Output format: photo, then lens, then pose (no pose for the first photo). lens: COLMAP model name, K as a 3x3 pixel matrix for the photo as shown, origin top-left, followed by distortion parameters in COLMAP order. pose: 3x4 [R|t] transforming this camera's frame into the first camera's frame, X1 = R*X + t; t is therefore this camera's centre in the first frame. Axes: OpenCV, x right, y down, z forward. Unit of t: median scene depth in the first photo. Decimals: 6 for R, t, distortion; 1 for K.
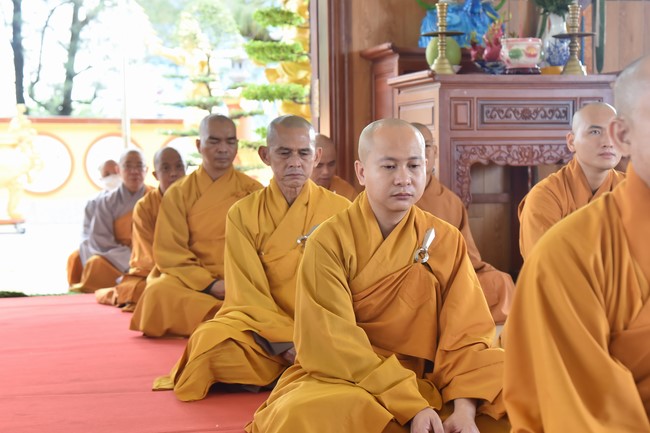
lens RADIAL K [[1140.1, 0, 325.0], [0, 1140.1, 216.5], [0, 0, 1]] dist [-0.001230, -0.000989]
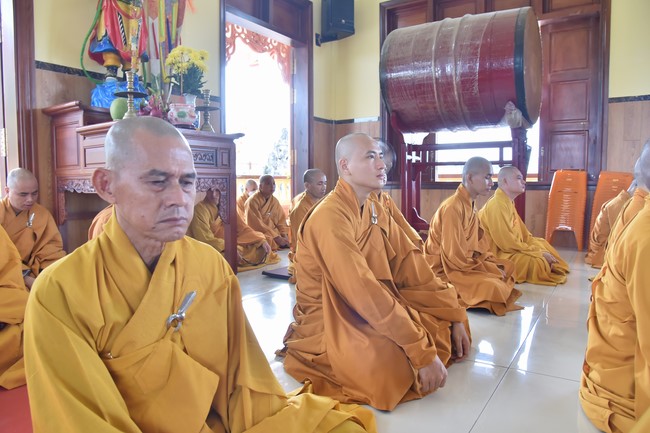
lens RADIAL K [[439.8, 0, 313.7], [0, 439.8, 217.6], [0, 0, 1]] dist [-0.119206, 0.050909]
pose [[0.751945, -0.041915, 0.657892, -0.071705], [0.027581, 0.999103, 0.032130, -0.025779], [-0.658649, -0.006014, 0.752426, 0.478520]]
